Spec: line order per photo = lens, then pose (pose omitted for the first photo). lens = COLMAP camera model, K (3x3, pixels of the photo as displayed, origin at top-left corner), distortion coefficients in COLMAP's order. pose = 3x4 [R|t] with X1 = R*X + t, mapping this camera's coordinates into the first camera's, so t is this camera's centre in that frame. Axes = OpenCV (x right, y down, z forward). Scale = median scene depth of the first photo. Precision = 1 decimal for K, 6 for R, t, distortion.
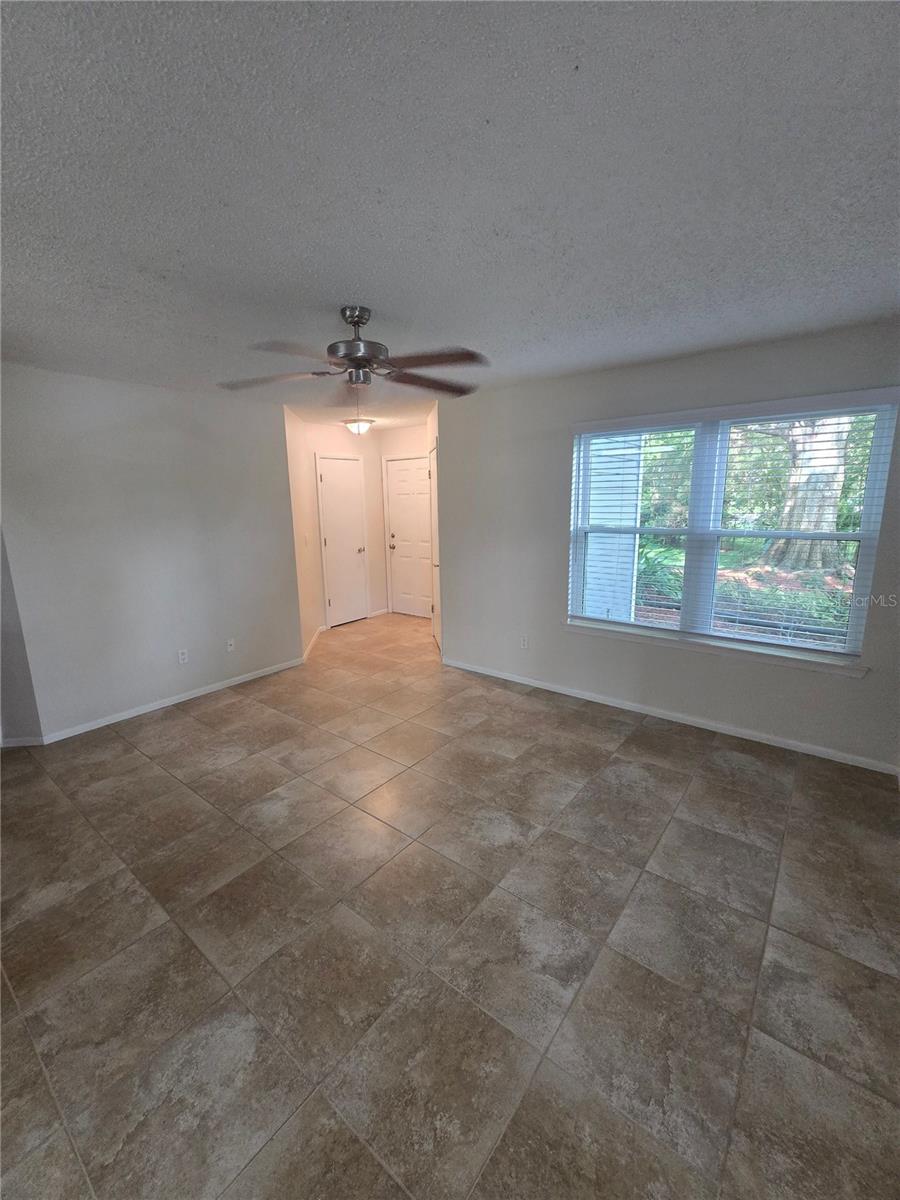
lens RADIAL K [[489.2, 0, 452.5], [0, 489.2, 606.0], [0, 0, 1]] dist [-0.002429, 0.000021]
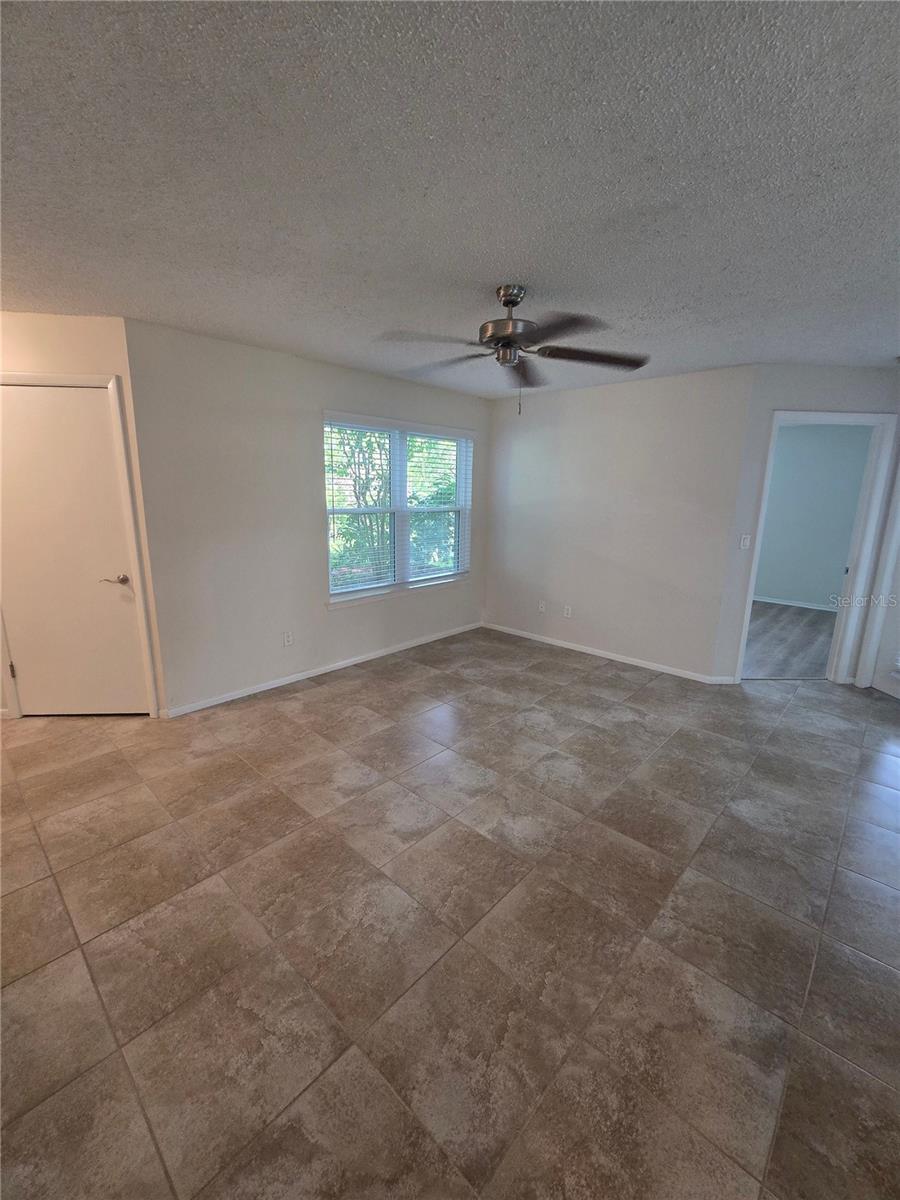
lens RADIAL K [[489.2, 0, 446.3], [0, 489.2, 603.6], [0, 0, 1]] dist [-0.002429, 0.000021]
pose [[0.089109, -0.206974, 0.974280, -1.024844], [0.197061, 0.962499, 0.186448, -0.144709], [-0.976333, 0.175378, 0.126554, 0.846912]]
